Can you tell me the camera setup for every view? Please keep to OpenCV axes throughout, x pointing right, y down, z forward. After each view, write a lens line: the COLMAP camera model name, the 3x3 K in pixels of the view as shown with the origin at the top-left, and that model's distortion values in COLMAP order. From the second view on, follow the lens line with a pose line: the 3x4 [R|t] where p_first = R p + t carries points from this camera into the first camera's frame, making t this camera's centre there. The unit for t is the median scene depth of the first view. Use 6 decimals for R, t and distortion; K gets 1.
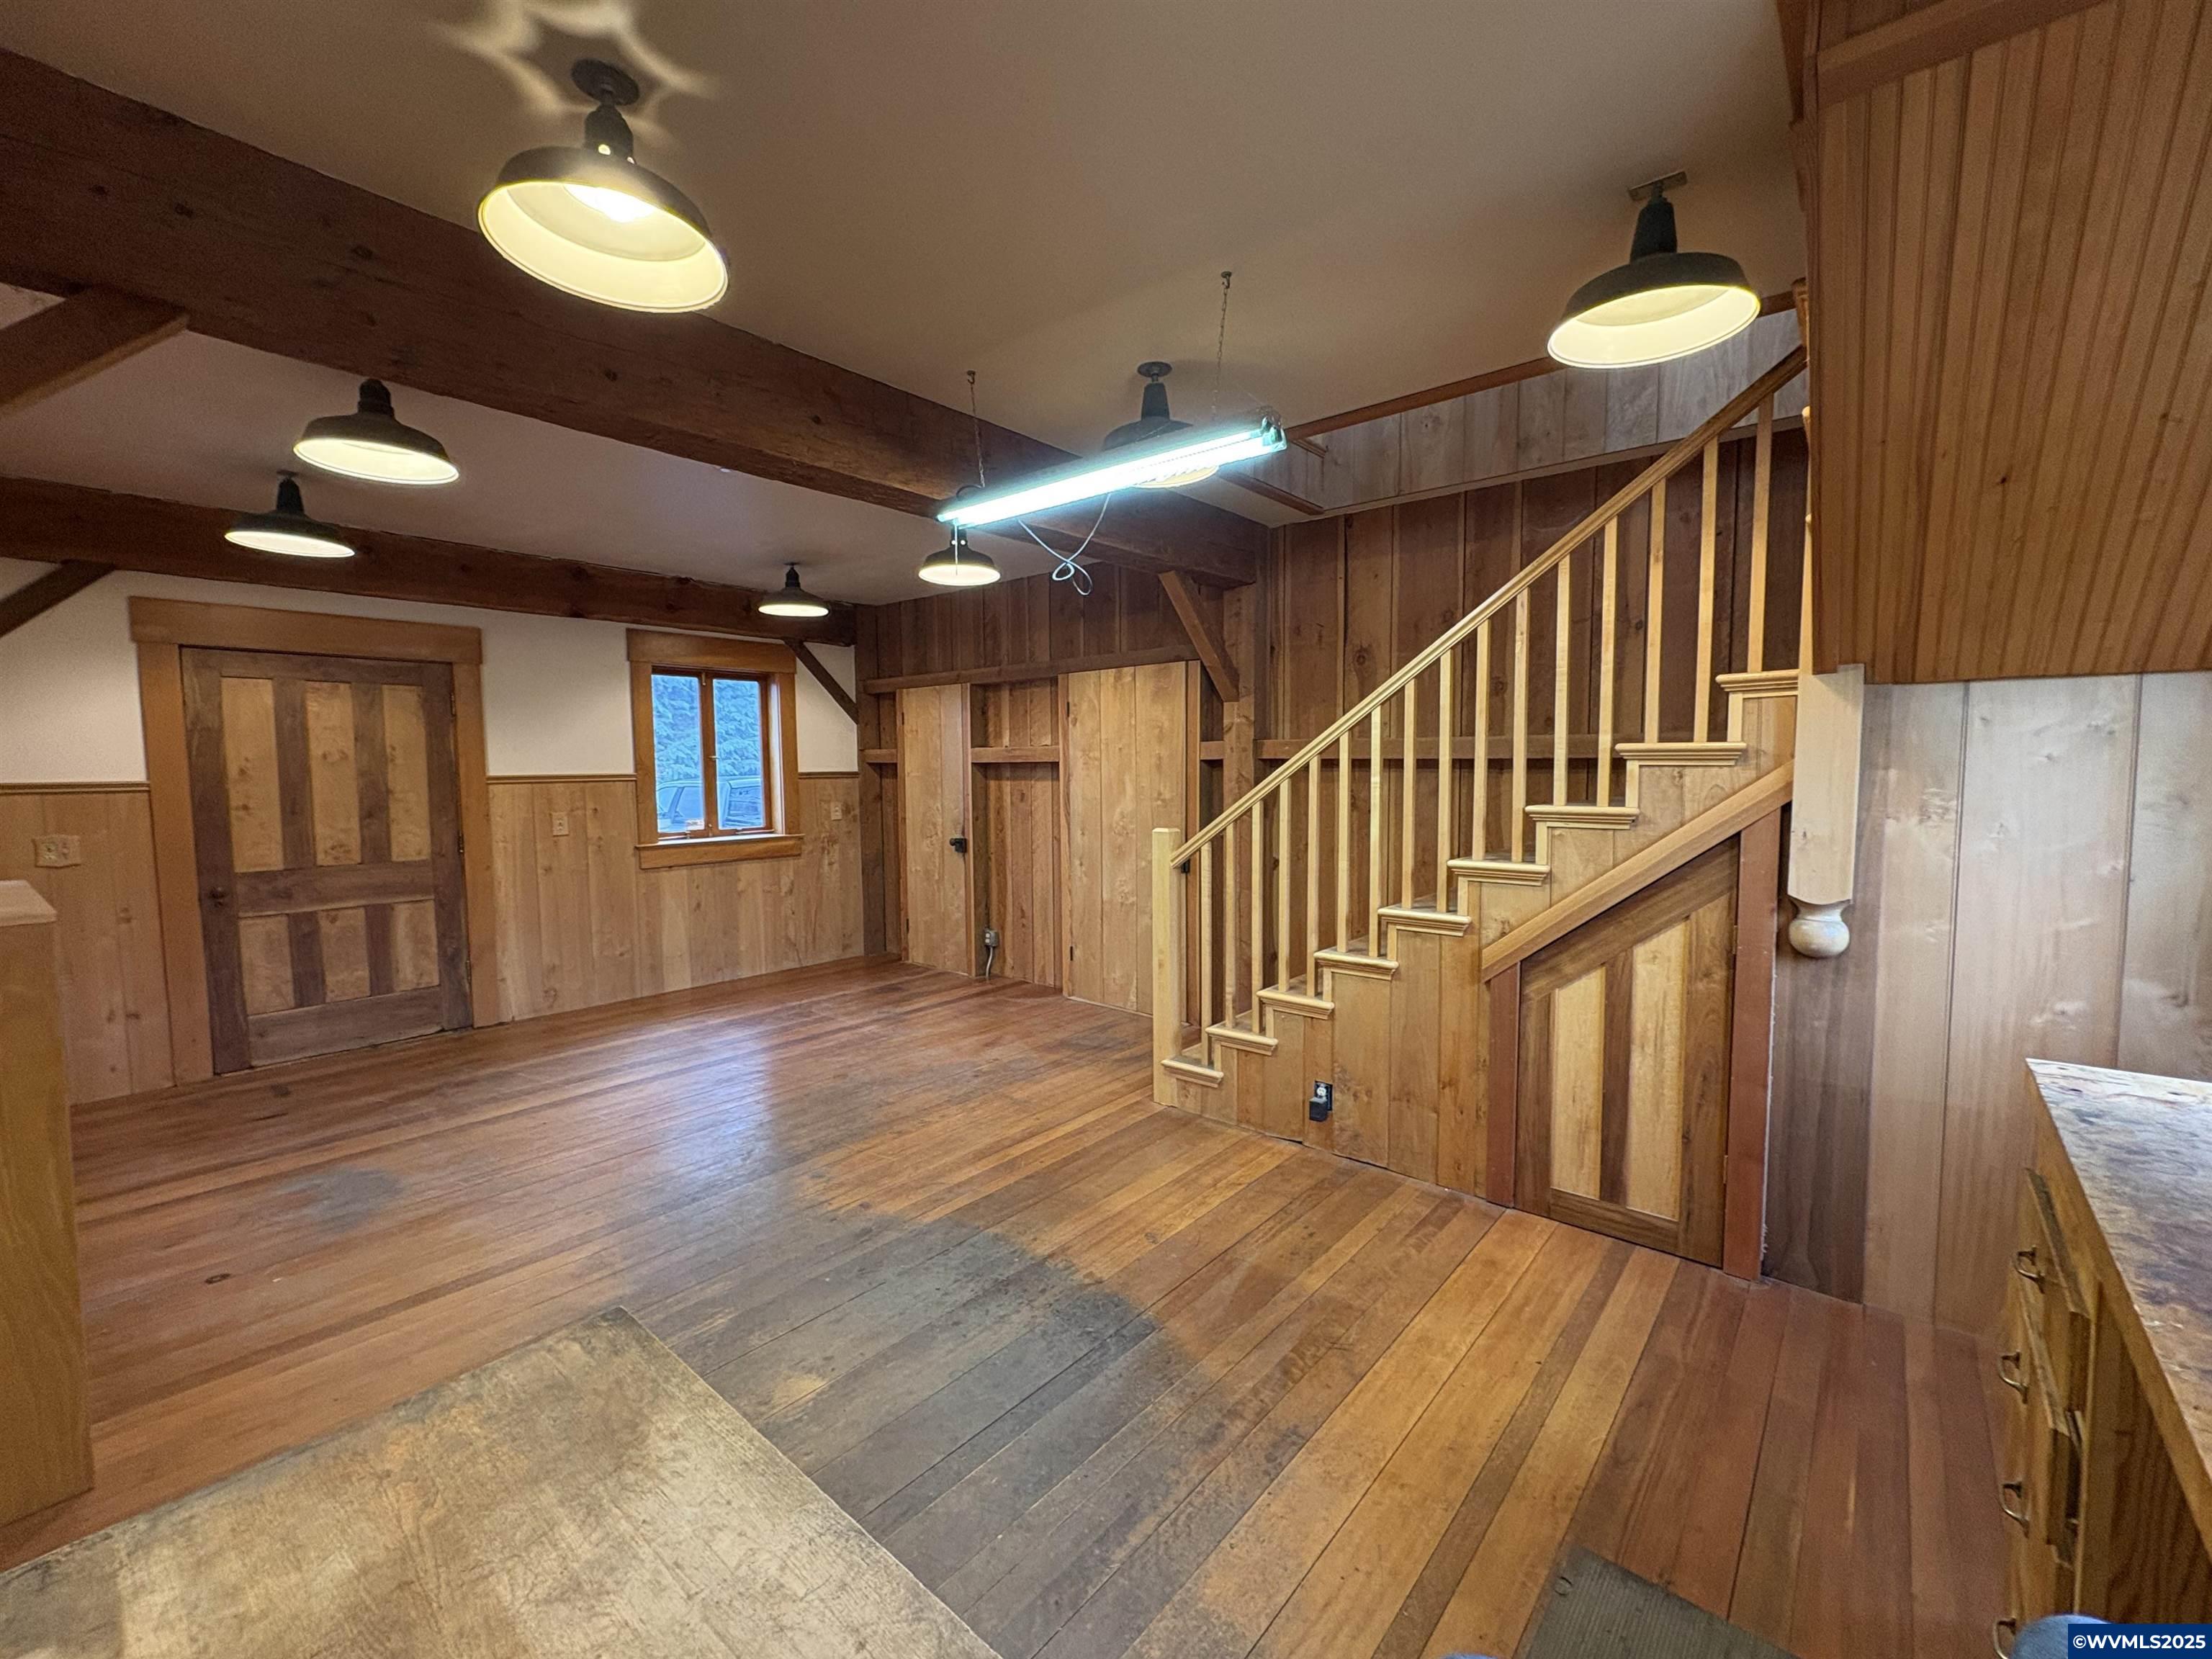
lens RADIAL K [[878.9, 0, 1106.2], [0, 878.9, 833.7], [0, 0, 1]] dist [-0.000894, -0.000268]
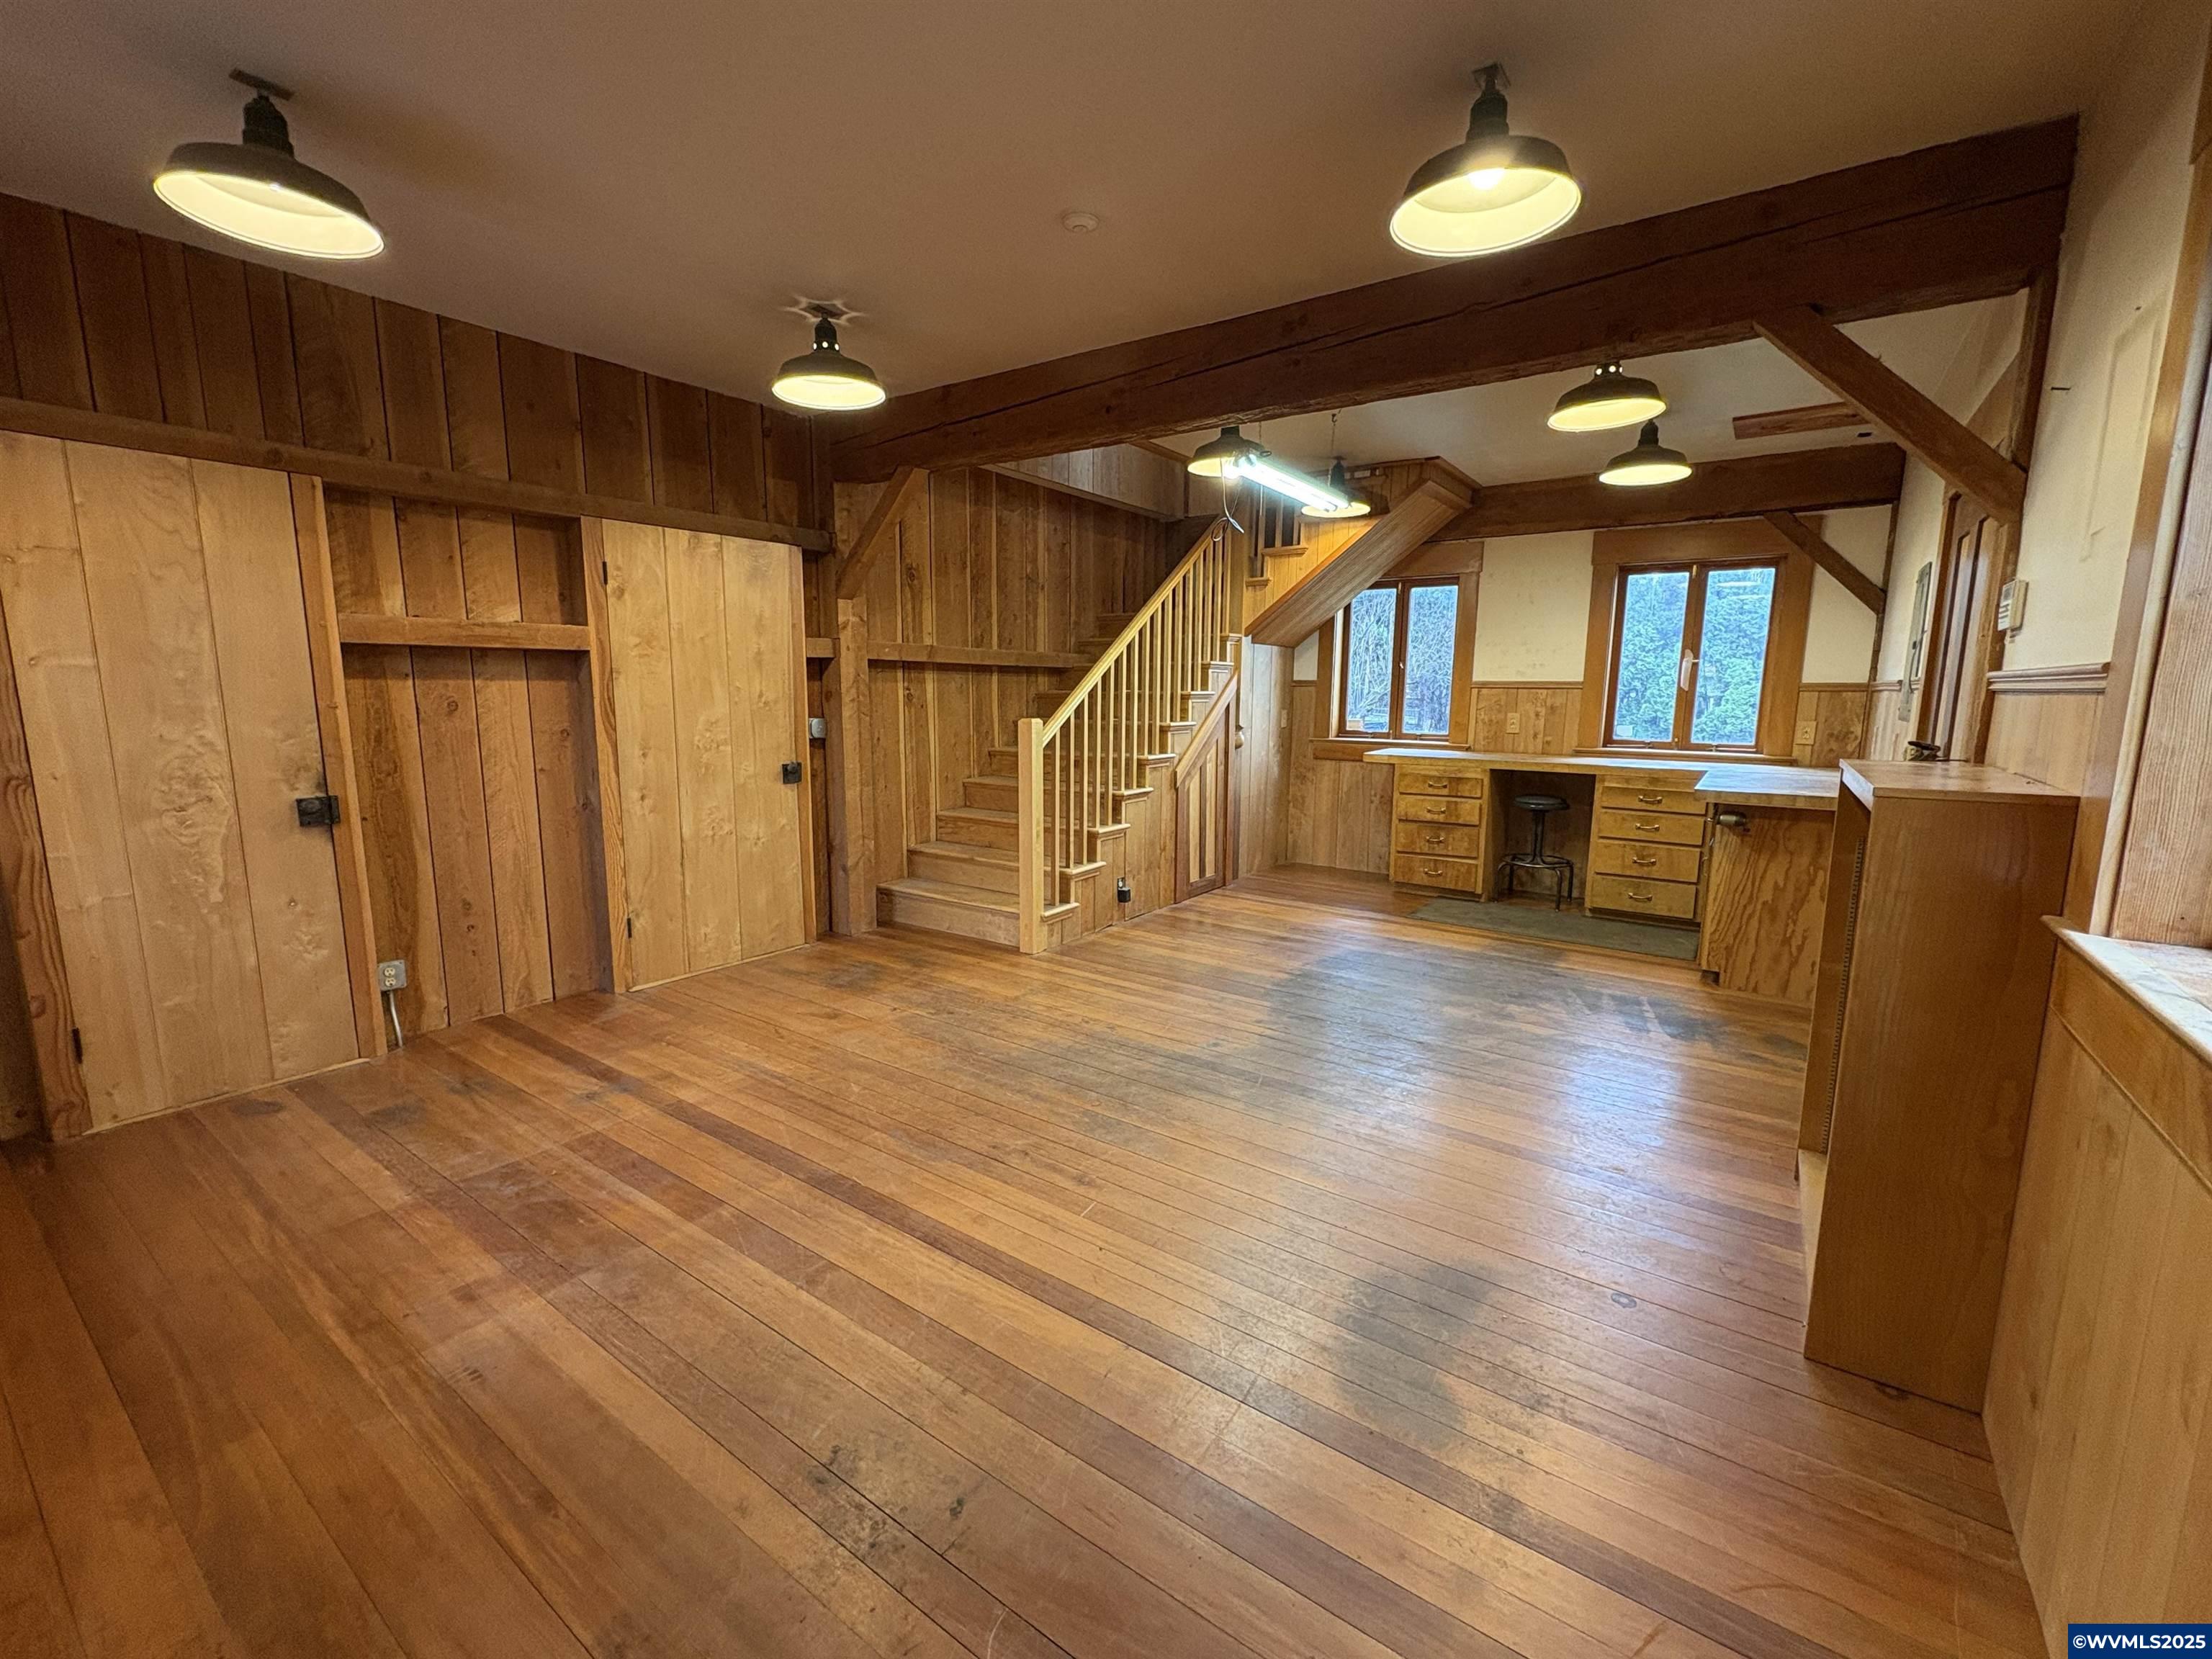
lens RADIAL K [[910.5, 0, 1097.0], [0, 910.5, 818.2], [0, 0, 1]] dist [0.000777, 0.000111]
pose [[-0.056154, -0.142880, 0.988146, -0.891155], [0.065317, 0.987061, 0.146436, -0.037415], [-0.996283, 0.072766, -0.046095, 0.757690]]
